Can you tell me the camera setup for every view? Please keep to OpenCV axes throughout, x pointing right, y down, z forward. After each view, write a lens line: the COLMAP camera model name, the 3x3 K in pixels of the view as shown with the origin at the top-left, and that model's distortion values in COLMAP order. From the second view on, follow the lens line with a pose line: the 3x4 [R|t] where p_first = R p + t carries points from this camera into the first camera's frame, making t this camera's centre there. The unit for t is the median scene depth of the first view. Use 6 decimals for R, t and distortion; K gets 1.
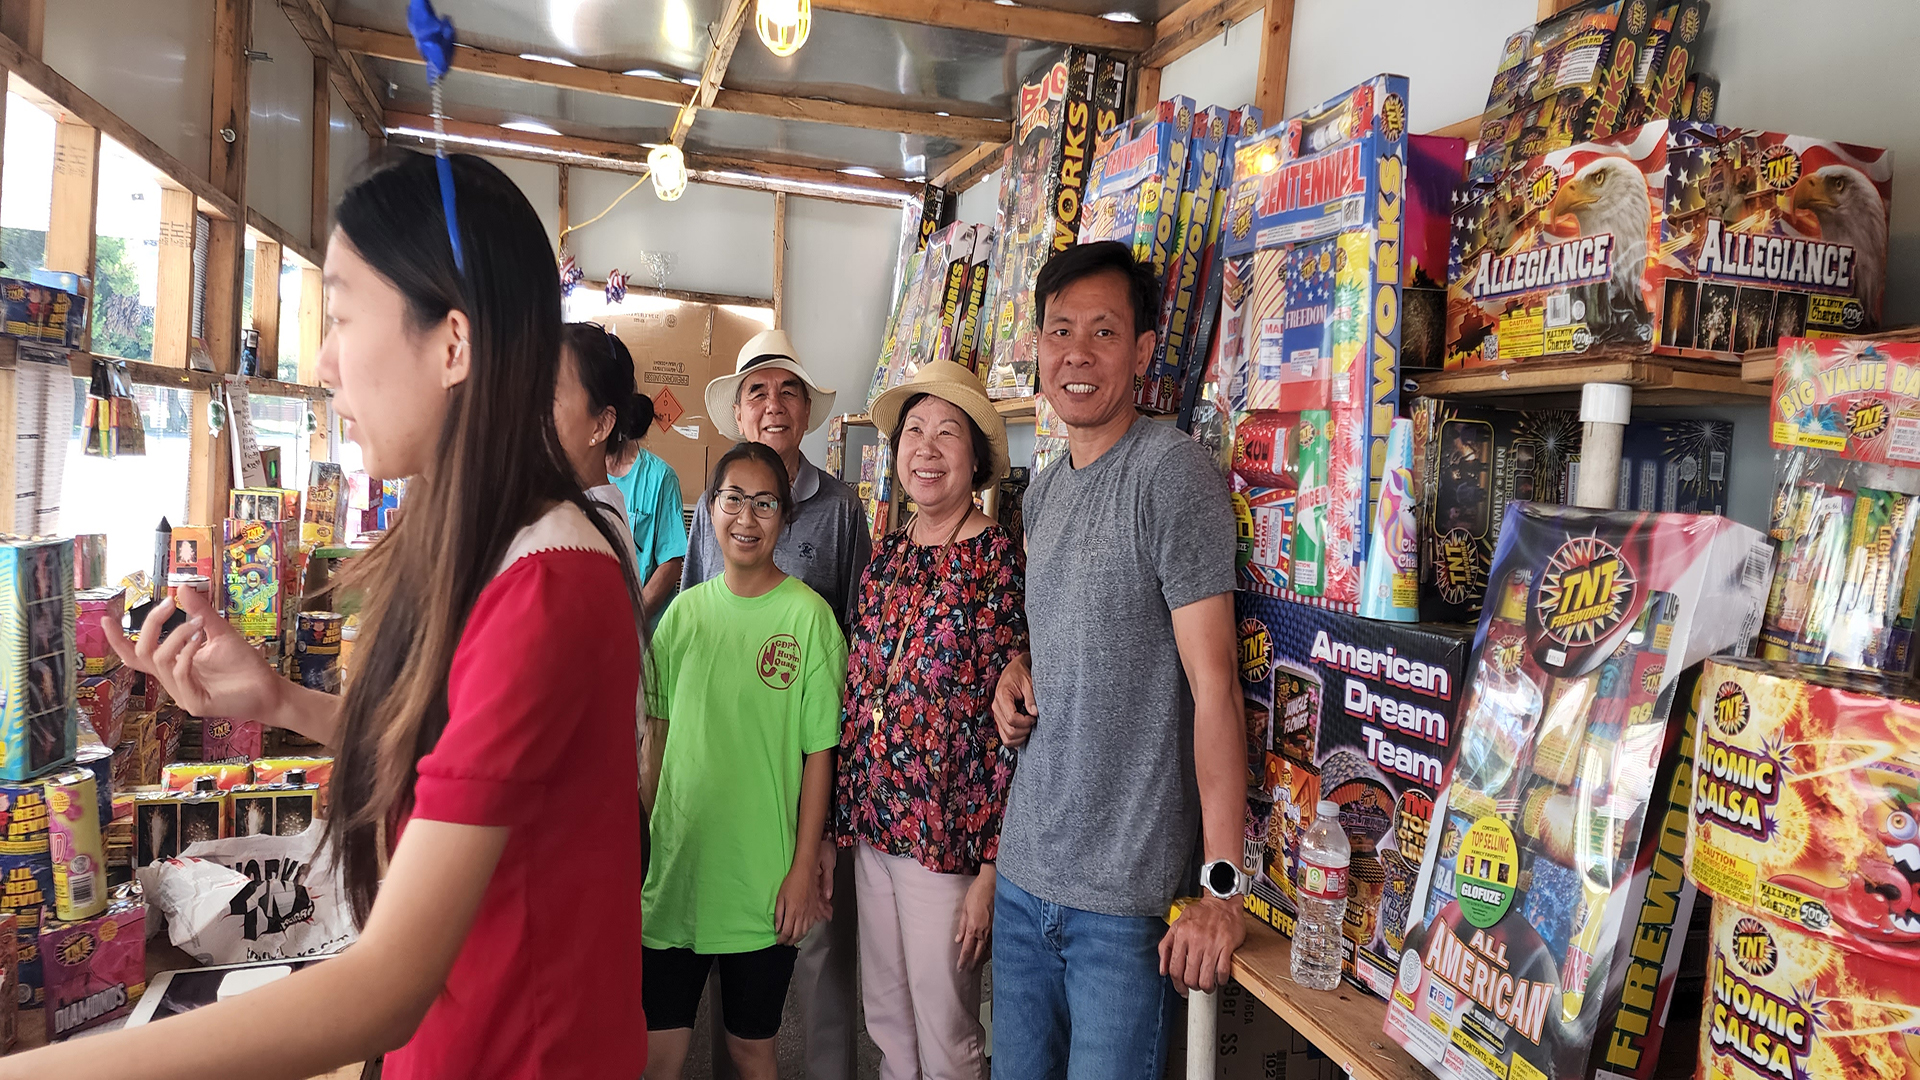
lens RADIAL K [[1330.2, 0, 950.3], [0, 1330.2, 565.9], [0, 0, 1]] dist [0.039356, -0.001264]
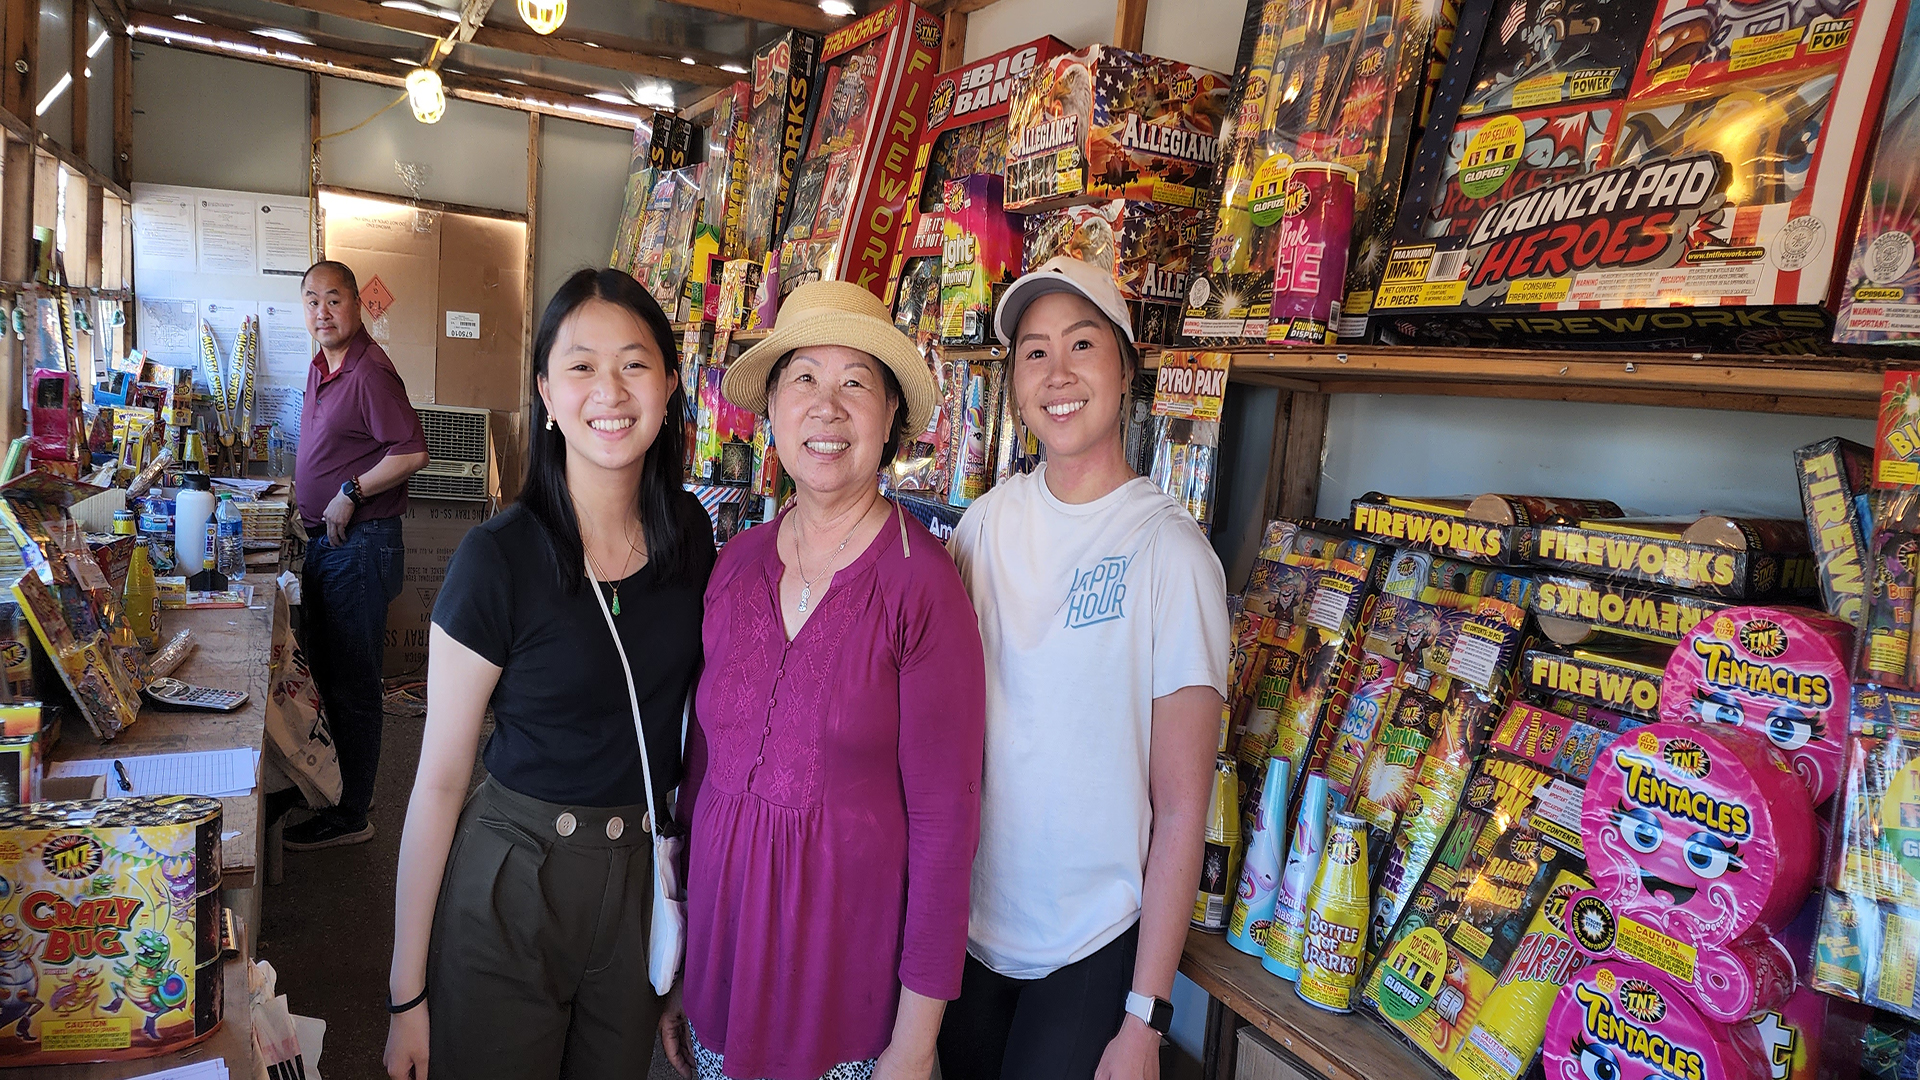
lens RADIAL K [[1330.2, 0, 950.3], [0, 1330.2, 565.9], [0, 0, 1]] dist [0.039356, -0.001264]
pose [[0.983851, 0.002441, 0.178973, 0.016006], [-0.015906, 0.997143, 0.073843, -0.002900], [-0.178281, -0.075497, 0.981079, -0.226257]]
